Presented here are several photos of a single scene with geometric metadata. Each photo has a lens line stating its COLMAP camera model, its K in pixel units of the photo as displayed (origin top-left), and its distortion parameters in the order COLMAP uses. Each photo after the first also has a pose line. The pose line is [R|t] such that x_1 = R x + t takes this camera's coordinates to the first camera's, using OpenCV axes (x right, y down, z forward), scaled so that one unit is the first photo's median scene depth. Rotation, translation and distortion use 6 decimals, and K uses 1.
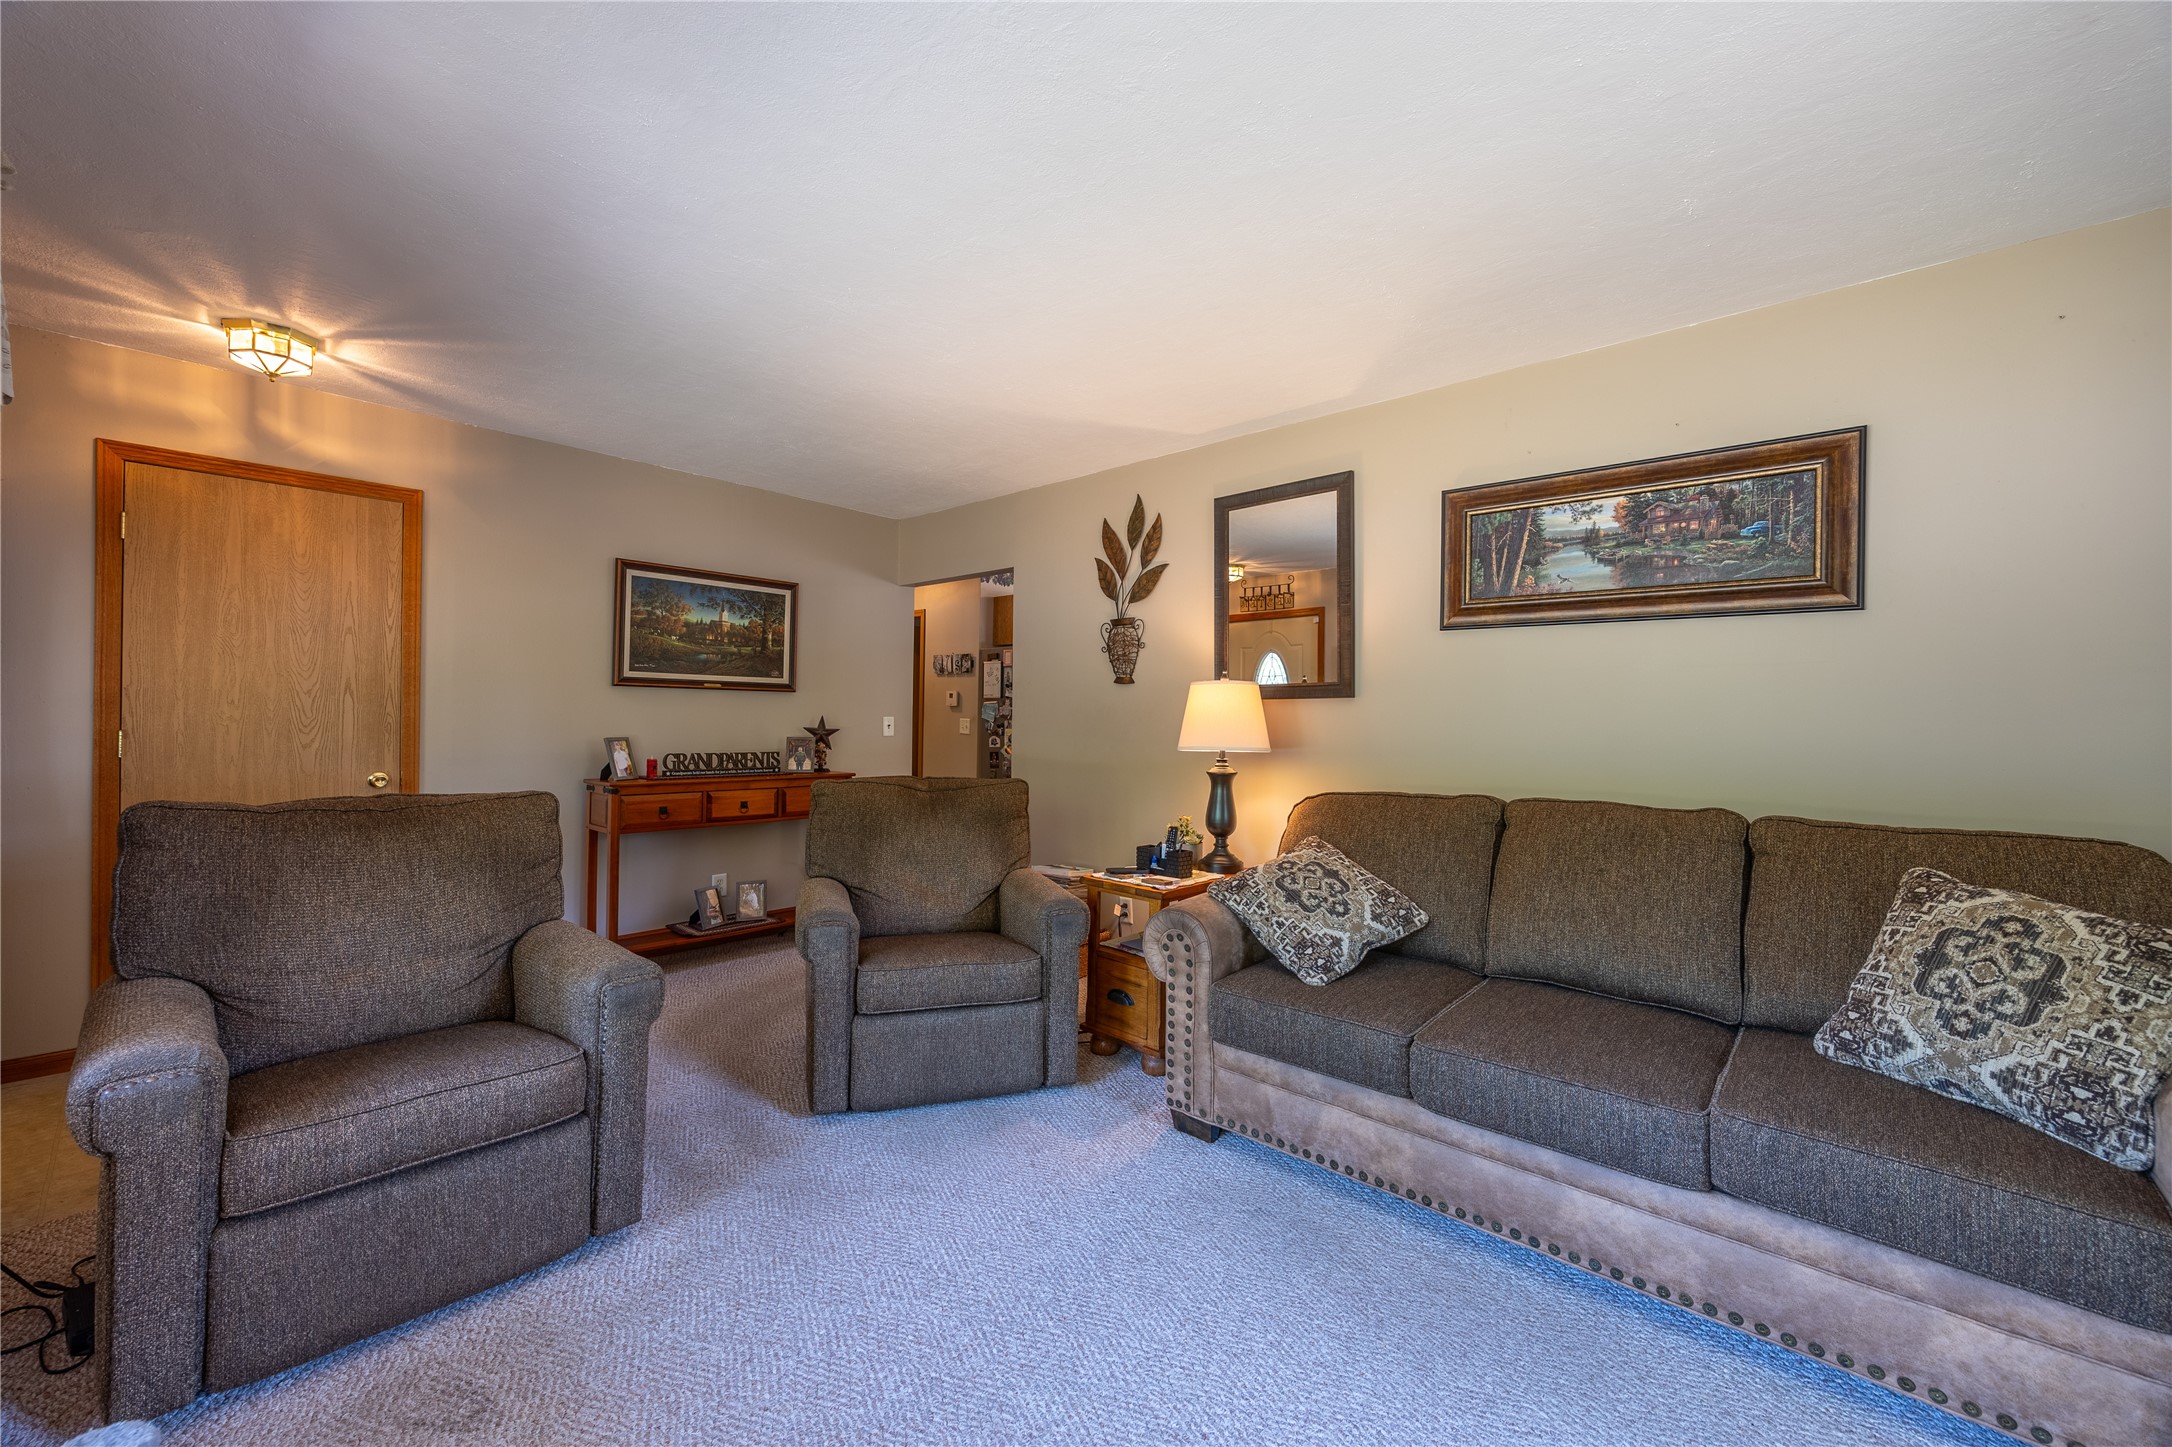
lens RADIAL K [[884.7, 0, 1096.8], [0, 884.7, 712.6], [0, 0, 1]] dist [-0.000787, -0.000105]
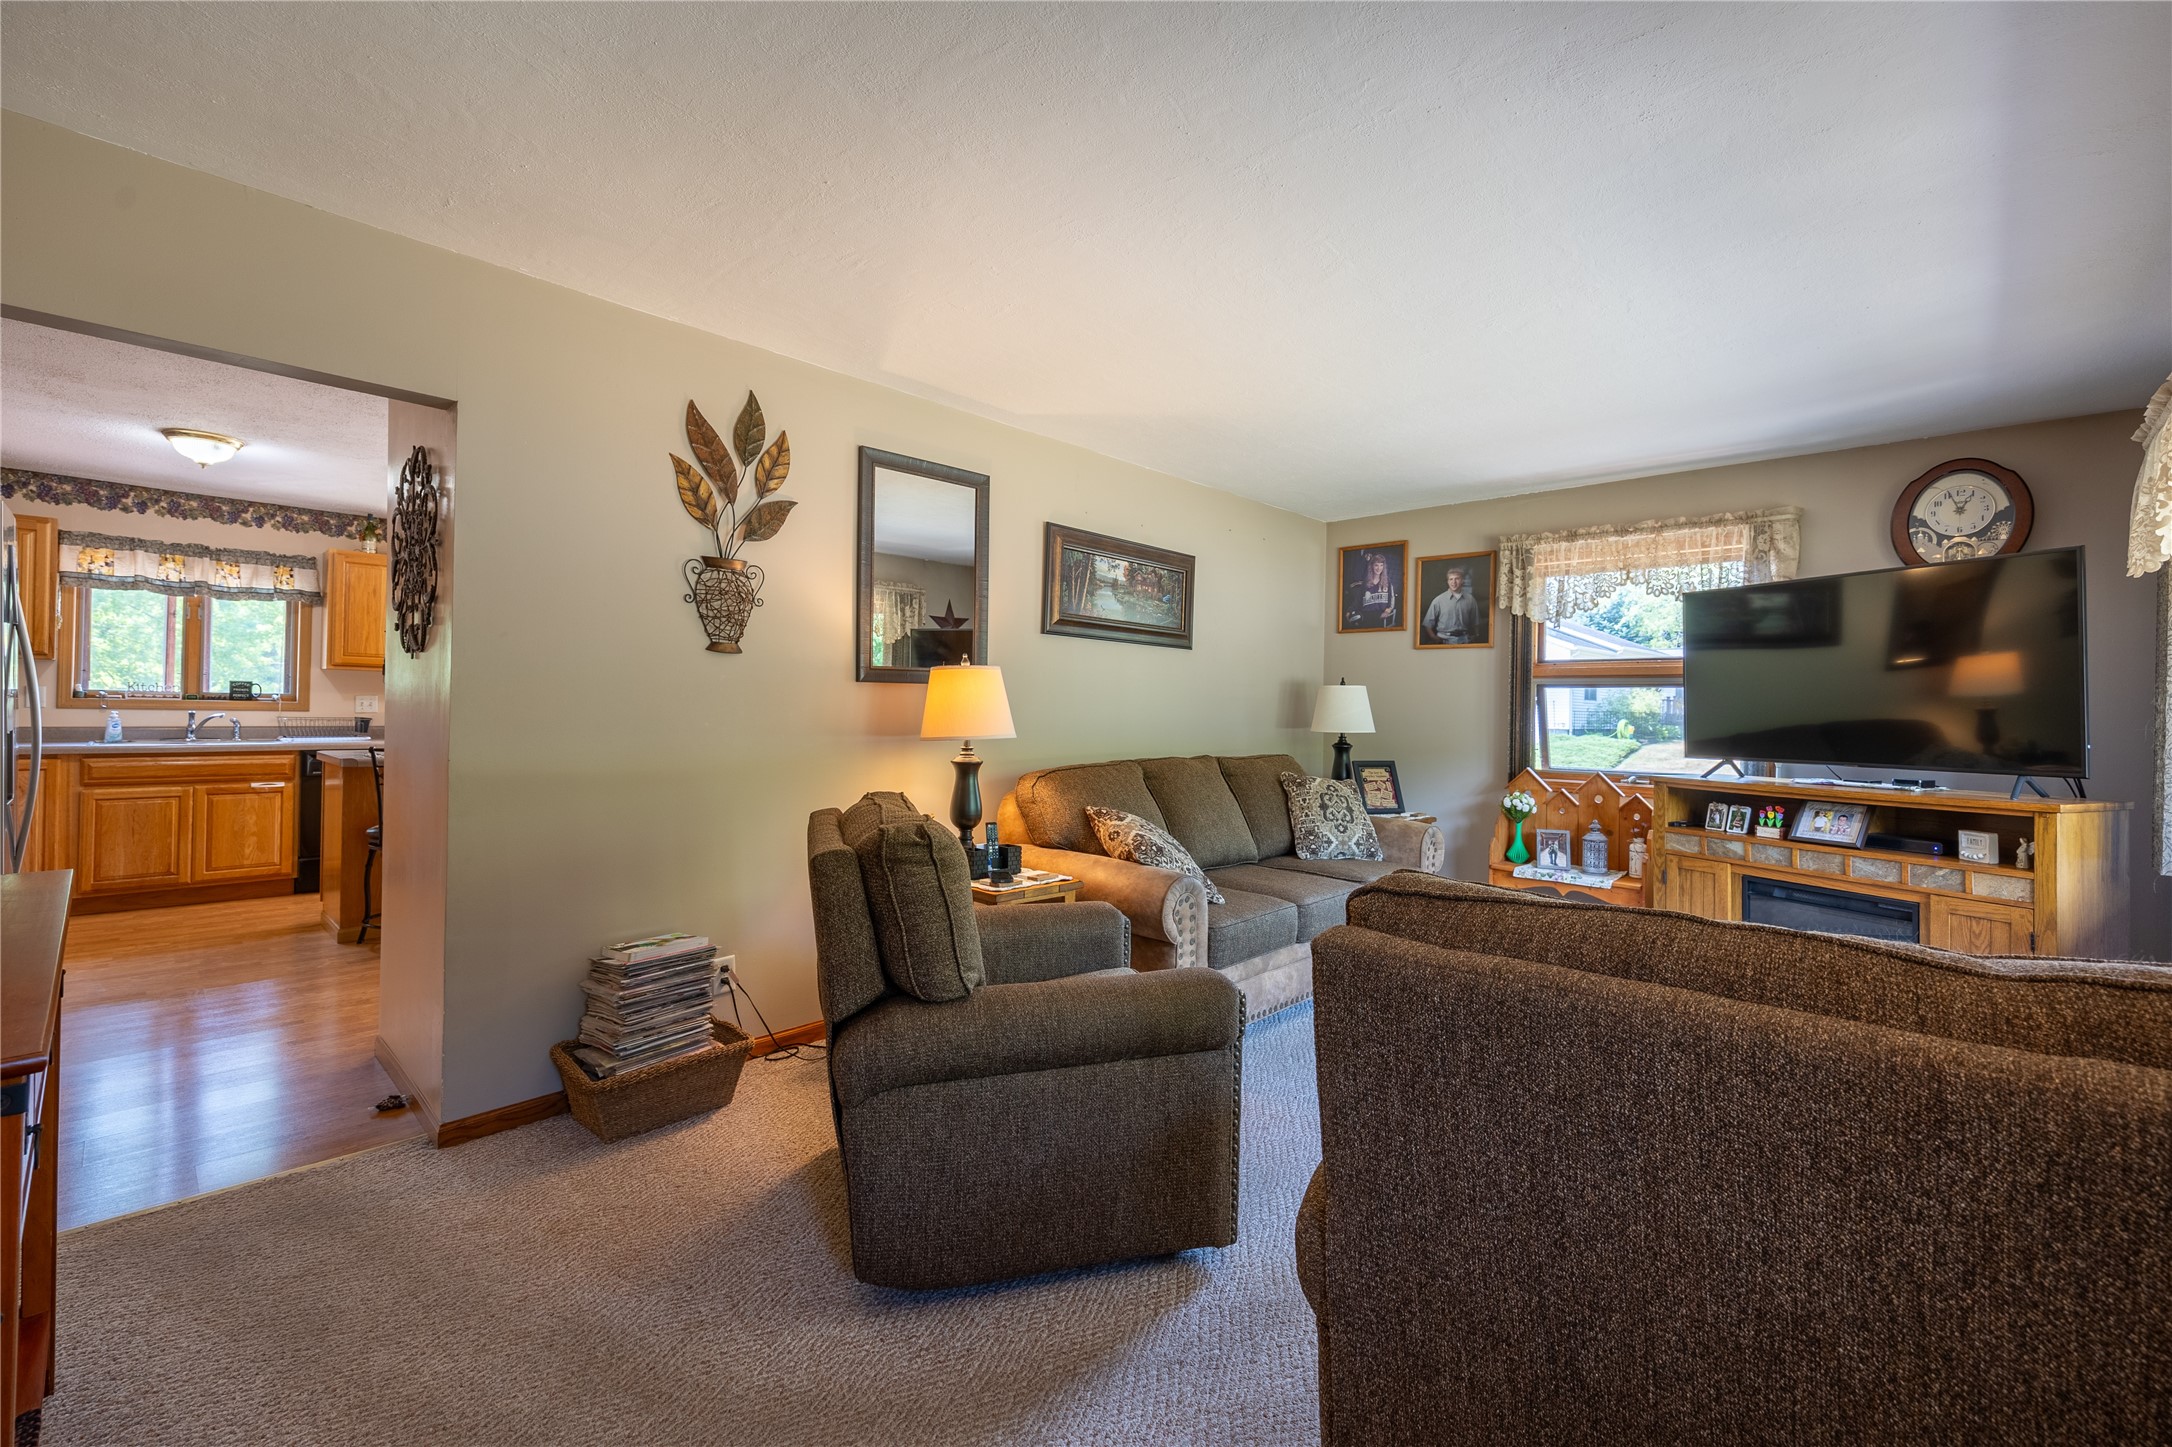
lens RADIAL K [[884.7, 0, 1095.6], [0, 884.7, 718.1], [0, 0, 1]] dist [-0.000787, -0.000105]
pose [[0.034181, -0.014961, 0.999304, -0.799363], [-0.013832, 0.999785, 0.015441, 0.004814], [-0.999320, -0.014350, 0.033967, 0.831686]]
